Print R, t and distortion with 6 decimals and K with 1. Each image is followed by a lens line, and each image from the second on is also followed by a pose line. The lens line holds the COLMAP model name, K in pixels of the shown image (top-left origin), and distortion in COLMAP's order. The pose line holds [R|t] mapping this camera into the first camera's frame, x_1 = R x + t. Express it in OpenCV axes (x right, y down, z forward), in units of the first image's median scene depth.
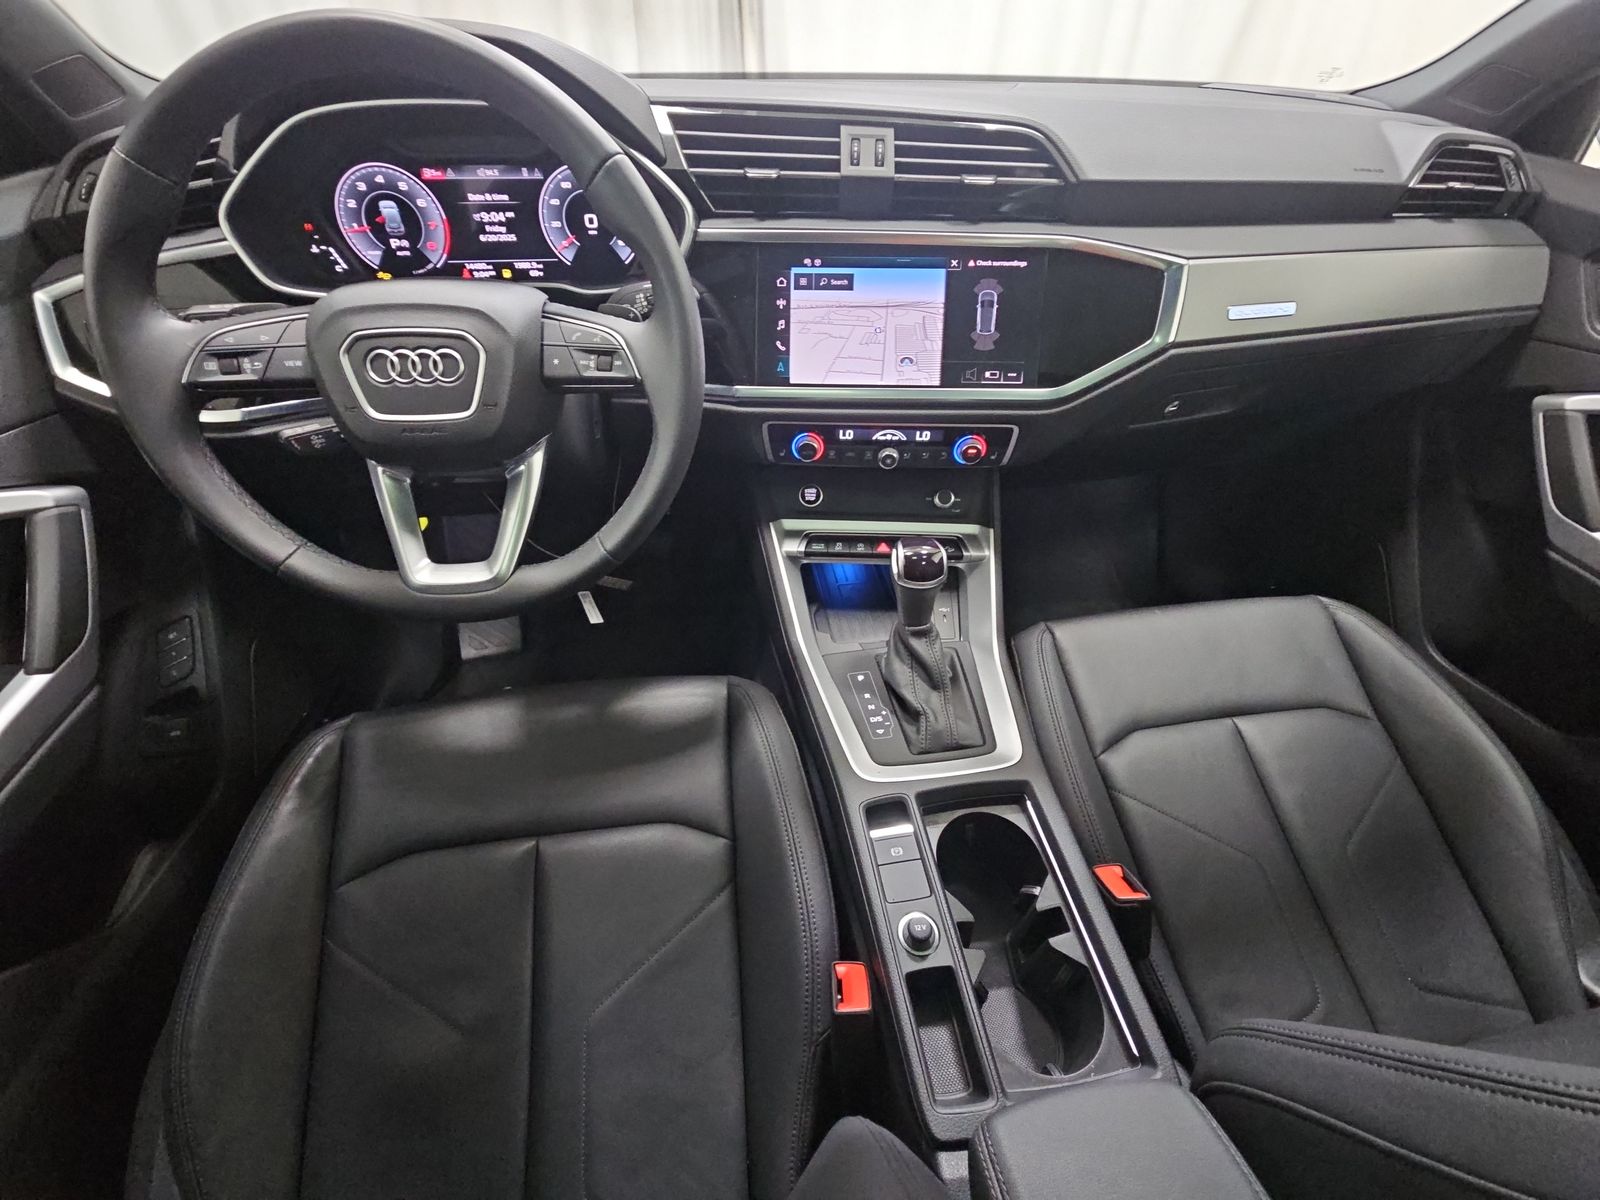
lens RADIAL K [[634.4, 0, 803.9], [0, 634.4, 606.8], [0, 0, 1]] dist [-0.012528, -0.001264]
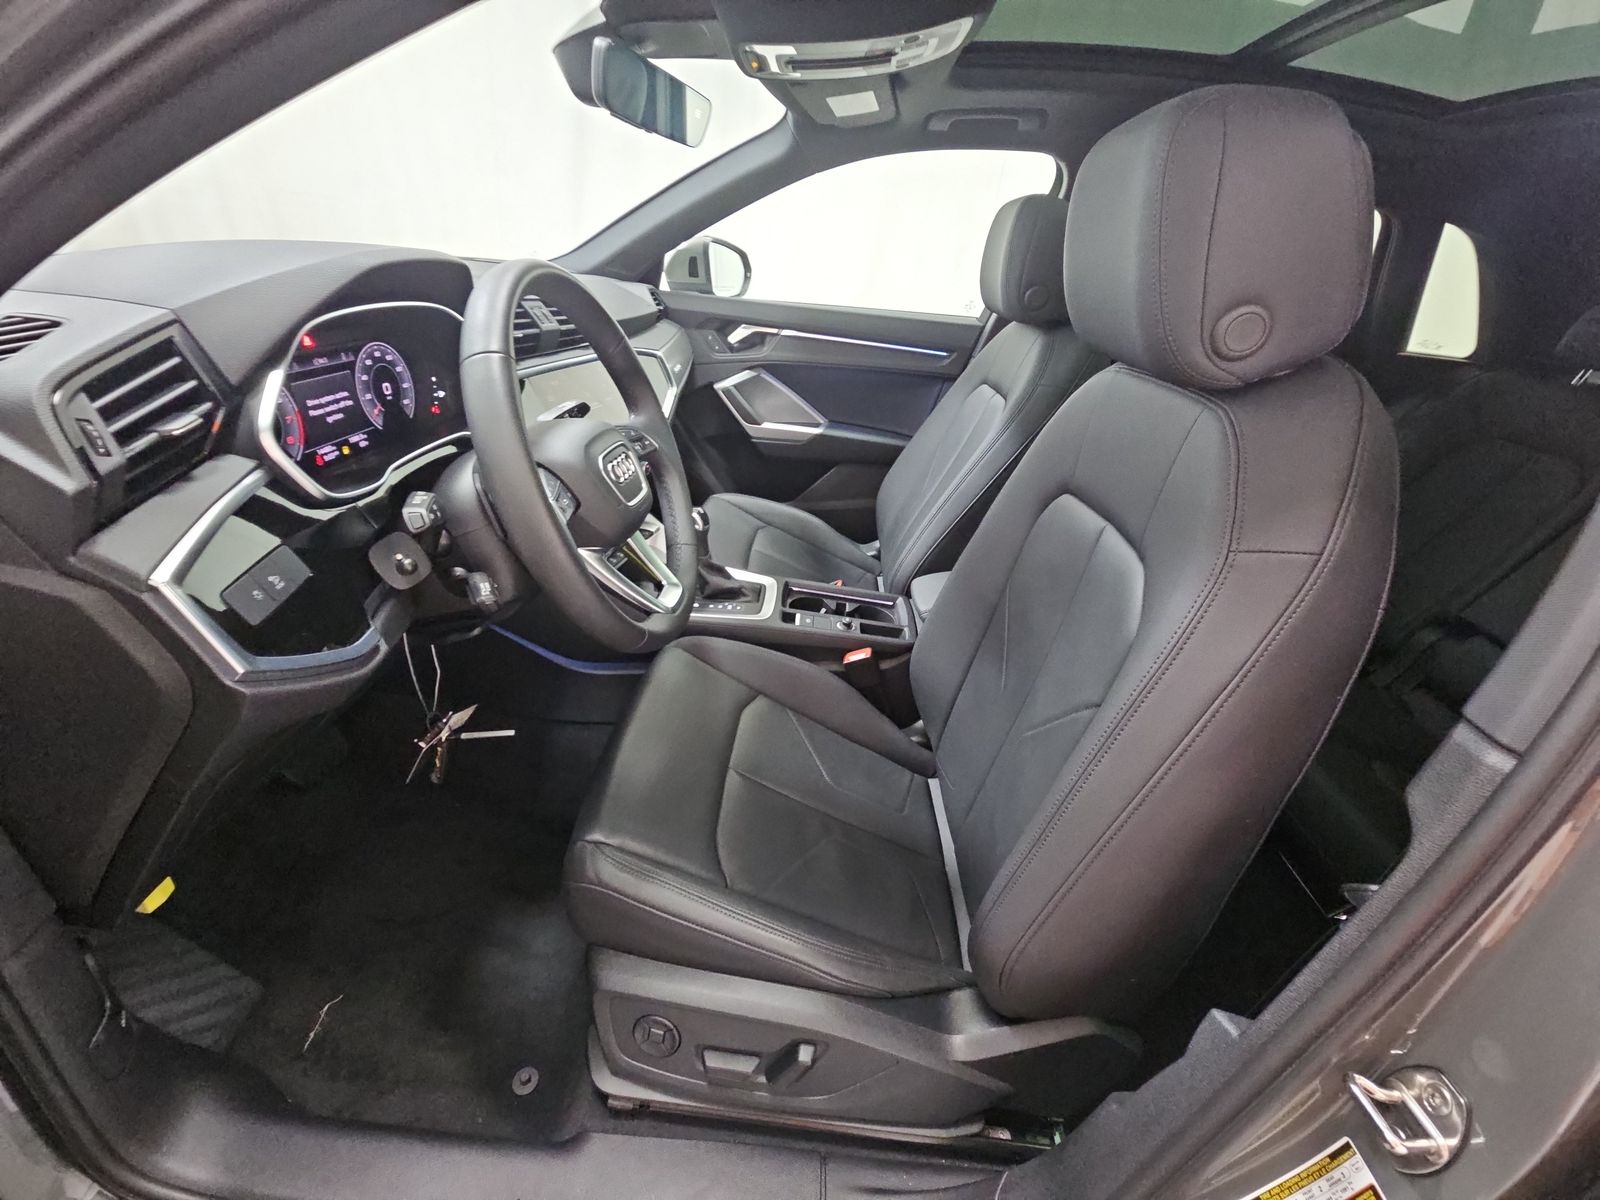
lens RADIAL K [[634.4, 0, 800.3], [0, 634.4, 600.0], [0, 0, 1]] dist [-0.012528, -0.001264]
pose [[0.201883, -0.466383, 0.861237, -1.397894], [0.570646, 0.770679, 0.283578, -0.230782], [-0.795994, 0.434212, 0.421727, 0.109537]]
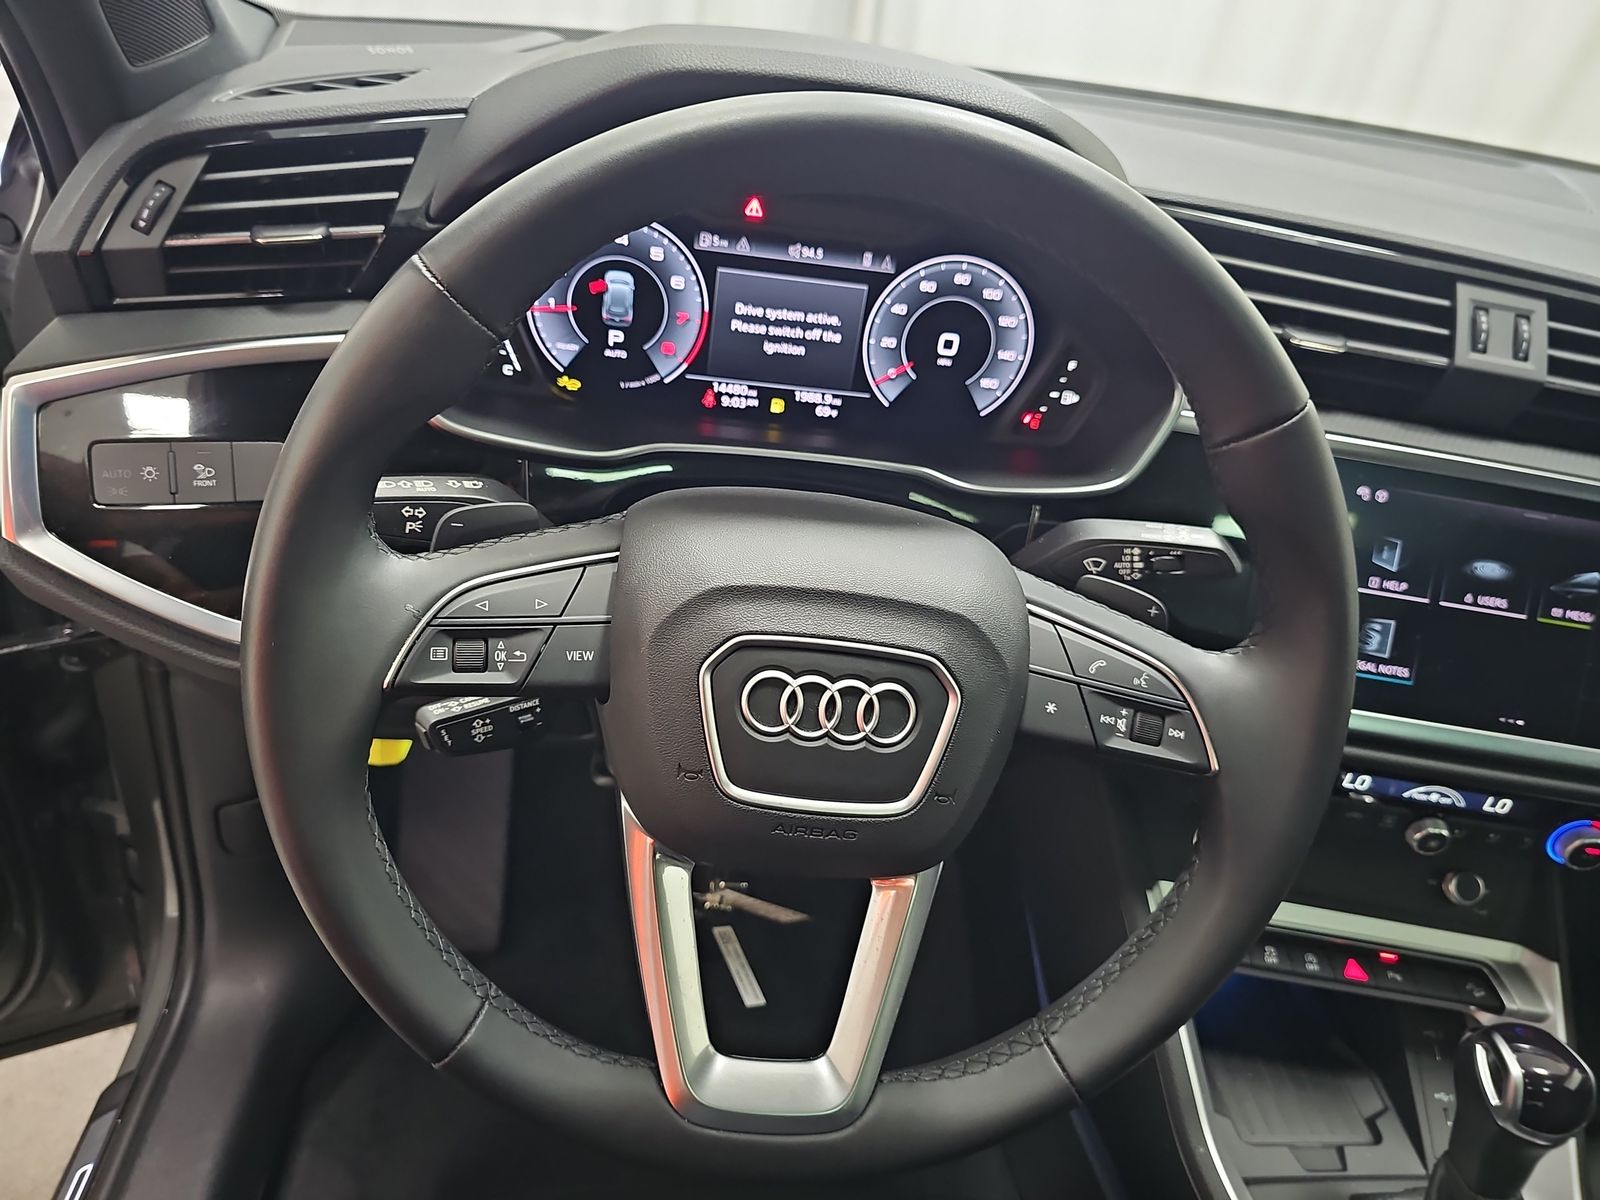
lens RADIAL K [[1073.9, 0, 800.1], [0, 1073.9, 594.2], [0, 0, 1]] dist [0.005072, -0.017703]
pose [[0.989644, 0.143542, -0.000898, -0.457763], [-0.141933, 0.977573, -0.155583, -0.236429], [-0.021455, 0.154099, 0.987822, 0.091363]]
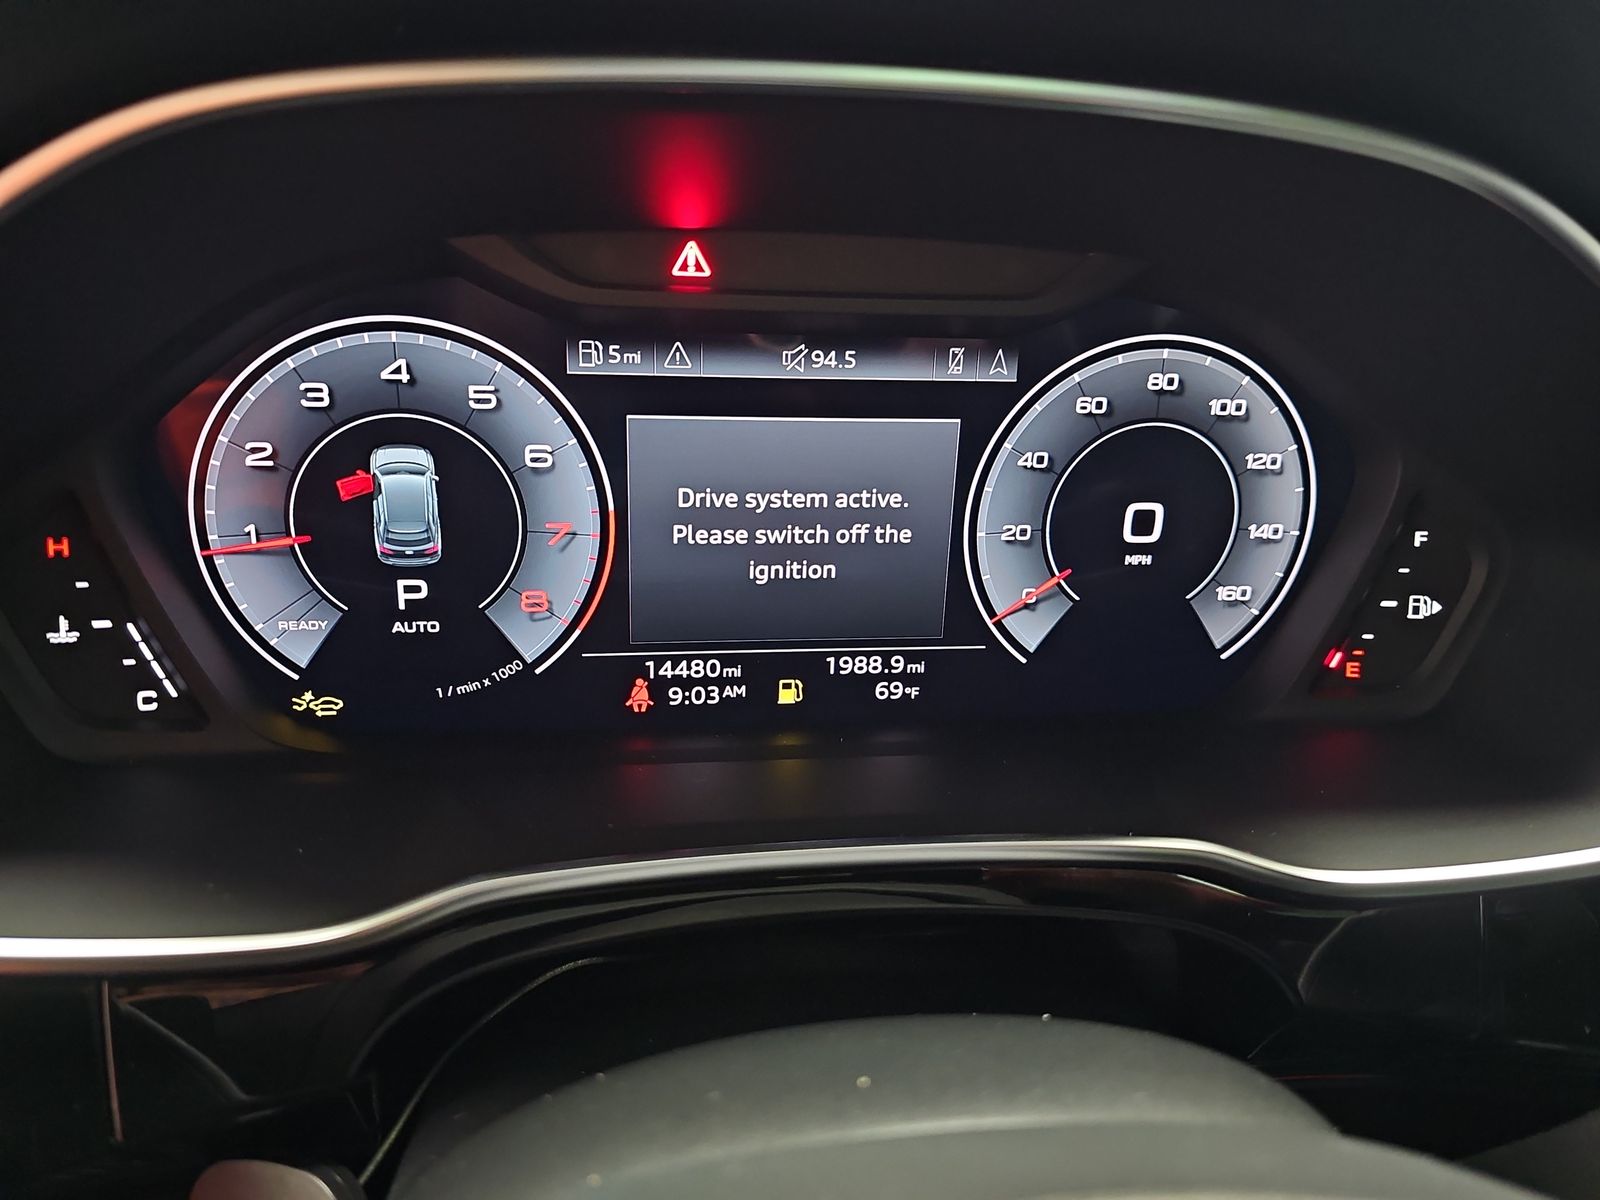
lens RADIAL K [[1073.9, 0, 792.9], [0, 1073.9, 596.9], [0, 0, 1]] dist [0.005072, -0.017703]
pose [[0.999286, 0.032007, -0.020076, -0.496400], [-0.036578, 0.952626, -0.301936, -0.465323], [0.009461, 0.302455, 0.953117, 0.612818]]
